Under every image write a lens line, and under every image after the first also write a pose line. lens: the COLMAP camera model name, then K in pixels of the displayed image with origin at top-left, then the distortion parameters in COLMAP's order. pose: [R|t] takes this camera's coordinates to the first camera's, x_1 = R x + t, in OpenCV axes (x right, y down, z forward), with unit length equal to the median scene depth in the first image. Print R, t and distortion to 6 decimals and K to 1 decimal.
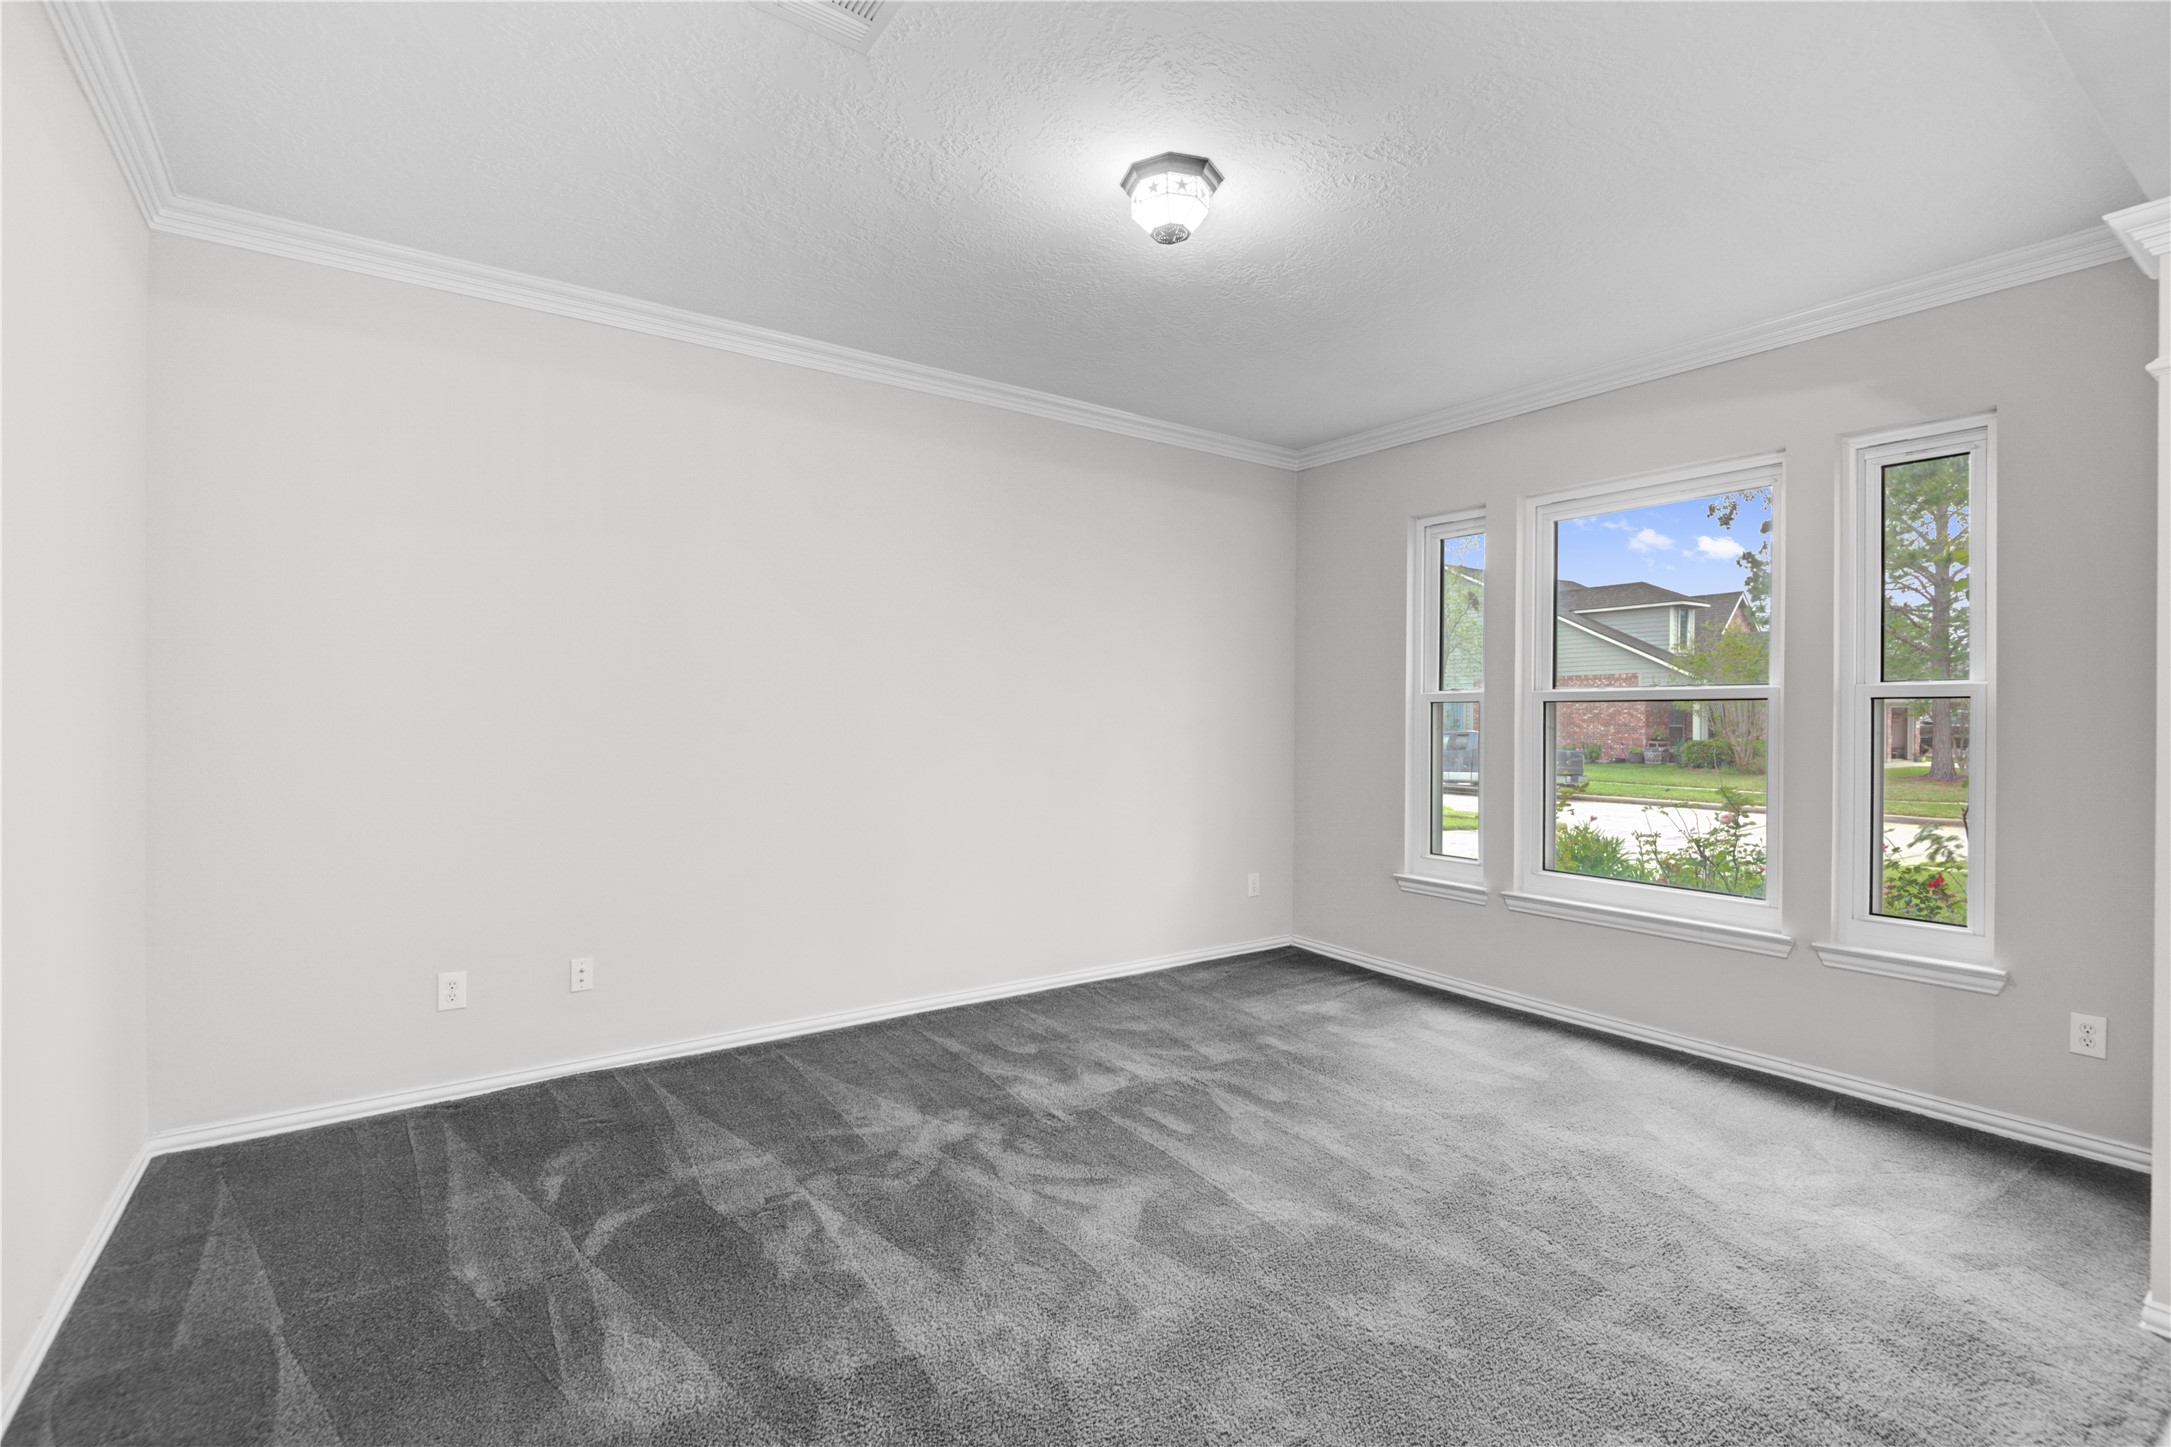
lens RADIAL K [[980.1, 0, 1086.2], [0, 980.1, 720.3], [0, 0, 1]] dist [0.002174, -0.004902]
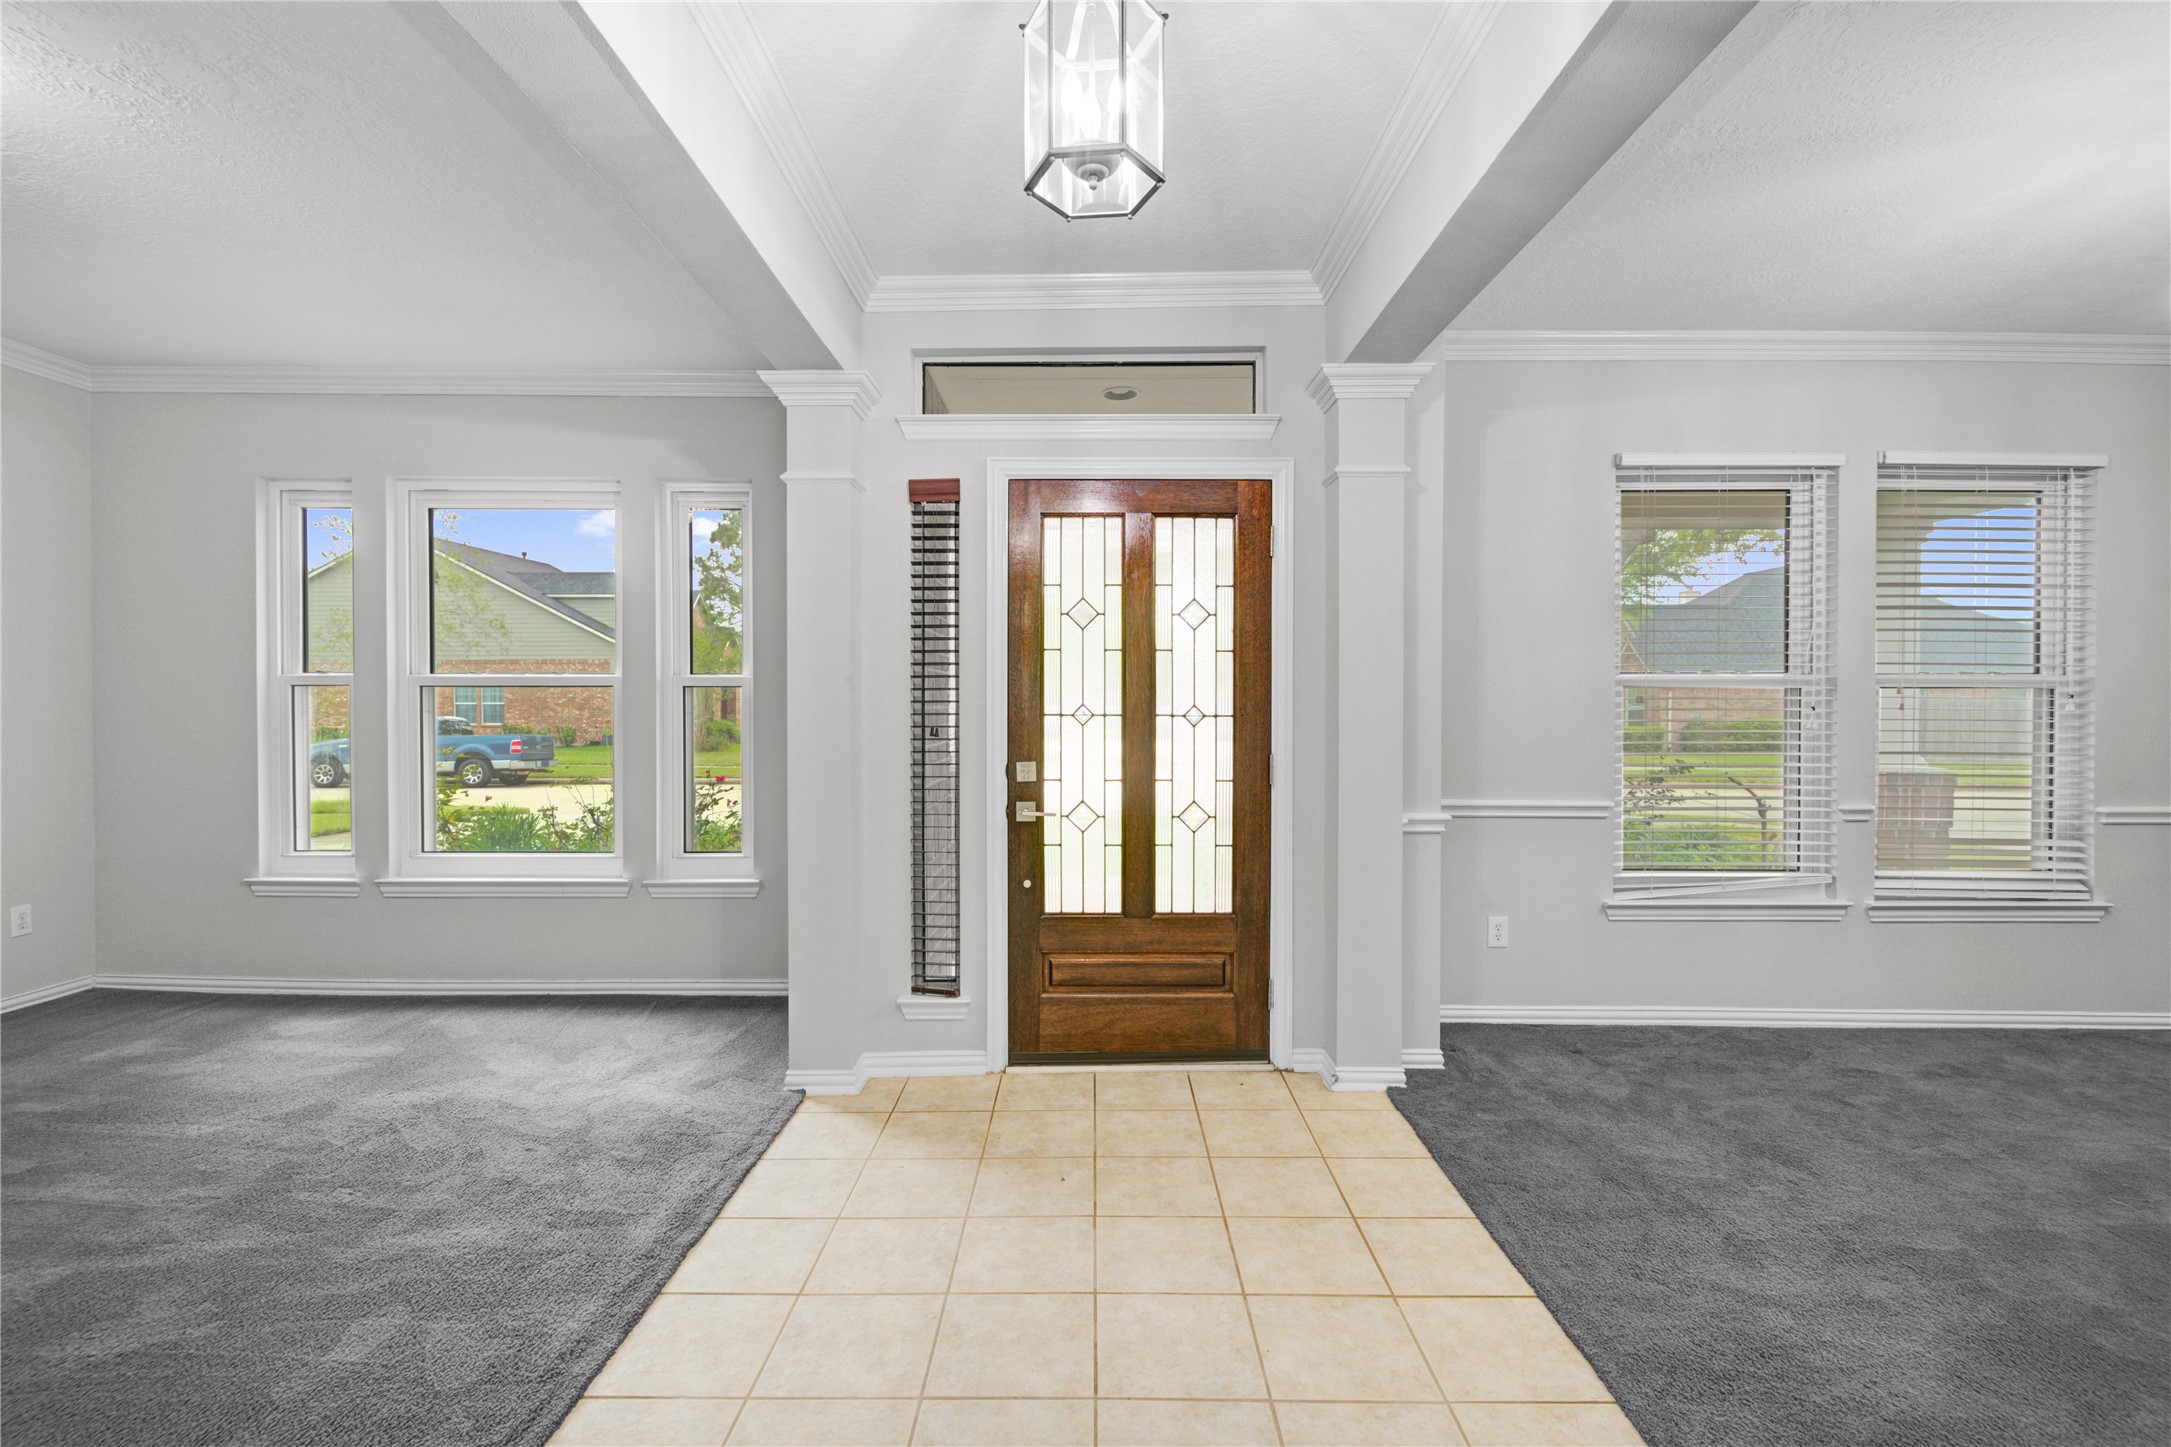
lens RADIAL K [[980.1, 0, 1086.2], [0, 980.1, 720.3], [0, 0, 1]] dist [0.002174, -0.004902]
pose [[0.581472, -0.018762, 0.813350, 0.065533], [0.005715, 0.999804, 0.018977, 0.001714], [-0.813546, -0.006387, 0.581465, -0.212026]]
